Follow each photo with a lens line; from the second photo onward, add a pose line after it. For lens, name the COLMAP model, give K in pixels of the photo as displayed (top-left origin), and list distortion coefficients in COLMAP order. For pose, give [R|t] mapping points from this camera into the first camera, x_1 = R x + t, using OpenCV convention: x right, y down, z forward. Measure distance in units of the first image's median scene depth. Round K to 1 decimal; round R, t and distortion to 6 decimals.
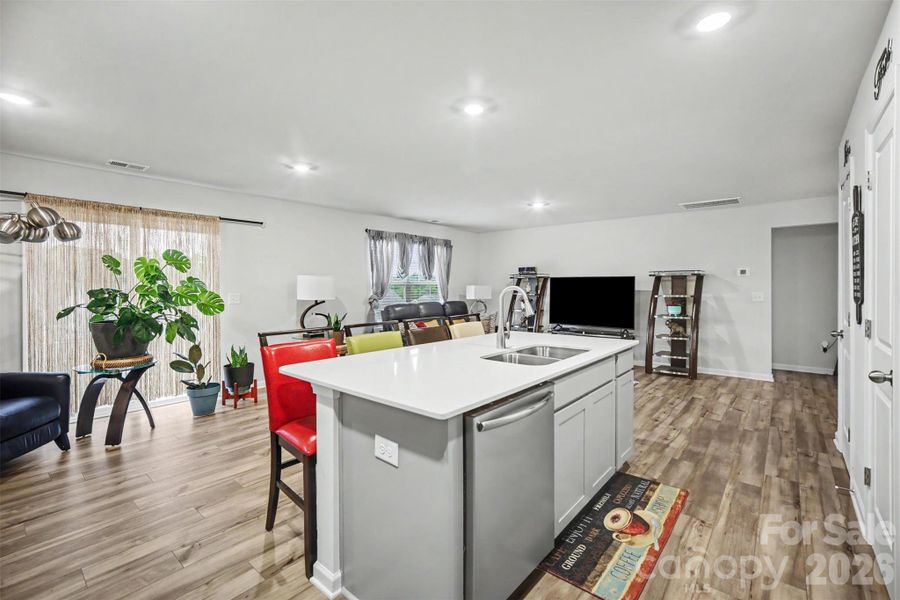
lens RADIAL K [[403.9, 0, 453.1], [0, 403.9, 288.9], [0, 0, 1]] dist [-0.019626, 0.010282]
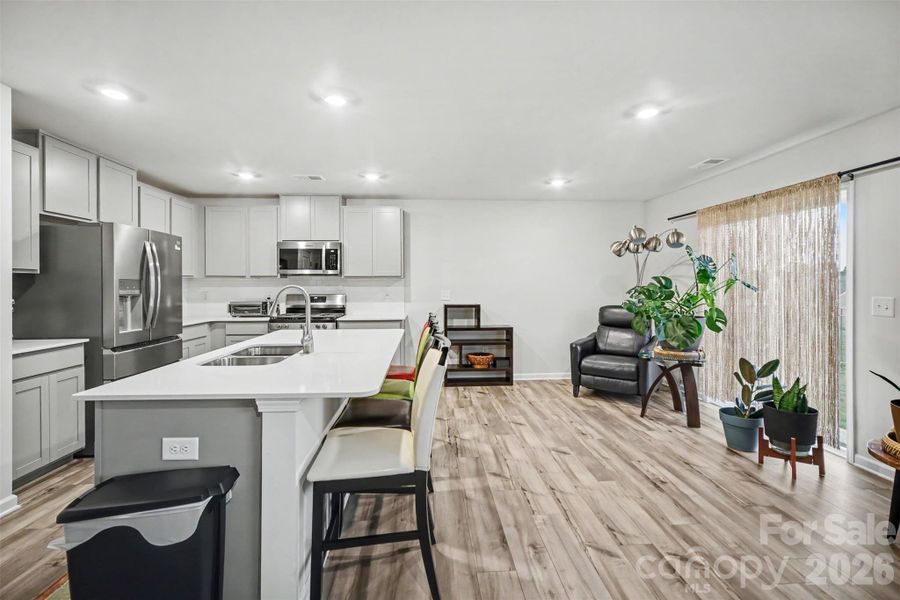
lens RADIAL K [[403.9, 0, 450.3], [0, 403.9, 285.2], [0, 0, 1]] dist [-0.019626, 0.010282]
pose [[-0.724725, 0.002960, -0.689032, 0.294850], [-0.002759, 0.999970, 0.007197, -0.008323], [0.689033, 0.007117, -0.724695, 1.076947]]
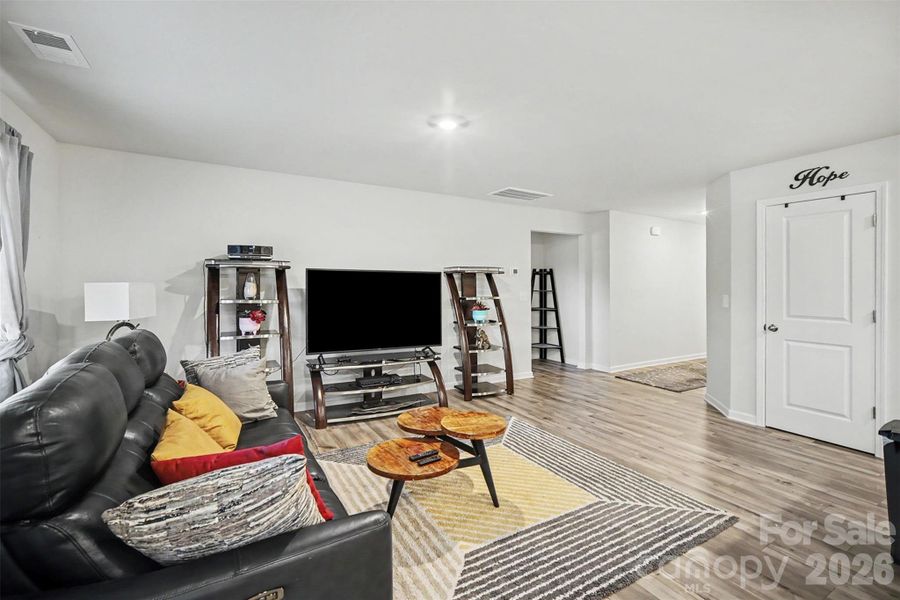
lens RADIAL K [[403.9, 0, 449.7], [0, 403.9, 284.1], [0, 0, 1]] dist [-0.019626, 0.010282]
pose [[0.328620, 0.005184, 0.944448, -0.326389], [-0.000121, 0.999985, -0.005446, -0.006971], [-0.944462, 0.001676, 0.328615, 1.036657]]
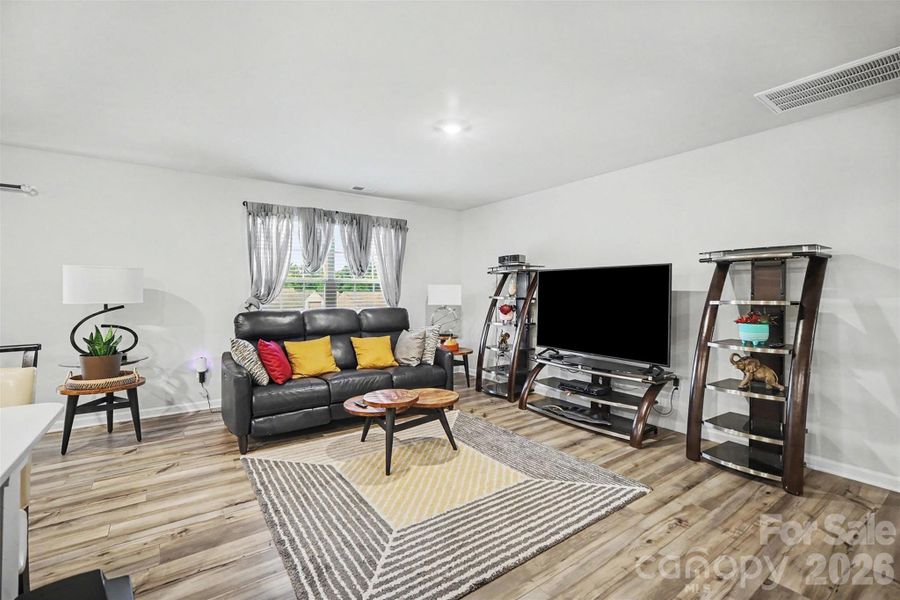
lens RADIAL K [[403.9, 0, 454.2], [0, 403.9, 296.9], [0, 0, 1]] dist [-0.019626, 0.010282]
pose [[0.970514, 0.004040, -0.241009, 0.421771], [-0.002470, 0.999974, 0.006814, 0.011347], [0.241030, -0.006018, 0.970499, 0.600808]]
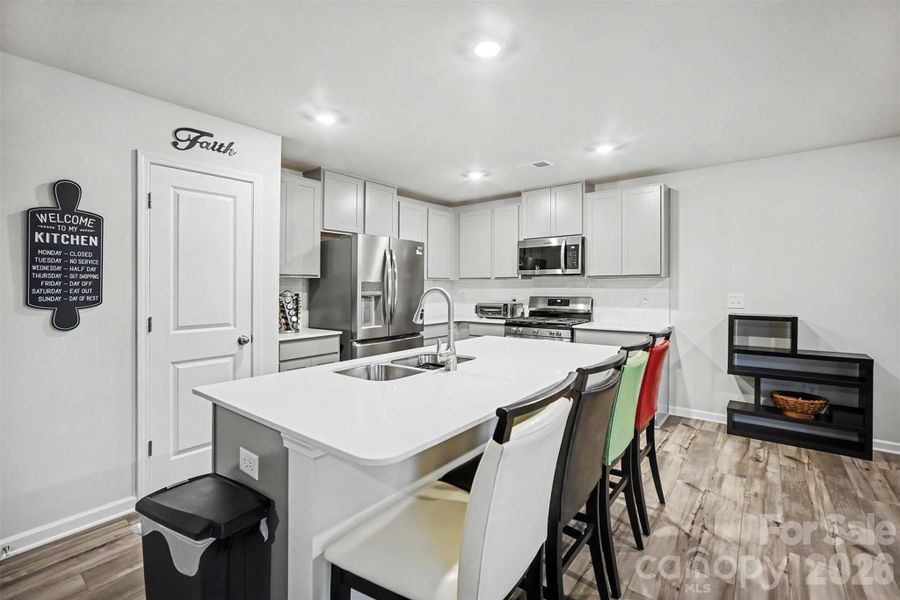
lens RADIAL K [[403.9, 0, 452.1], [0, 403.9, 289.0], [0, 0, 1]] dist [-0.019626, 0.010282]
pose [[-0.999475, 0.004995, -0.032020, 0.077245], [0.004559, 0.999896, 0.013669, -0.008200], [0.032085, 0.013515, -0.999394, 0.996873]]
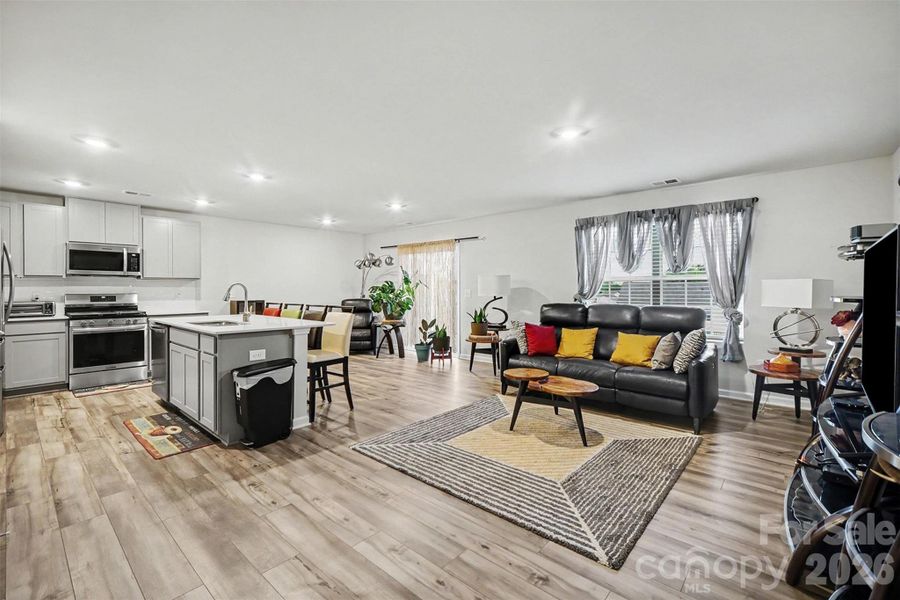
lens RADIAL K [[395.1, 0, 439.3], [0, 395.1, 286.2], [0, 0, 1]] dist [-0.013908, 0.007892]
pose [[-0.043069, -0.006541, -0.999051, 0.944810], [-0.004425, 0.999970, -0.006356, 0.007838], [0.999062, 0.004147, -0.043097, 1.044369]]
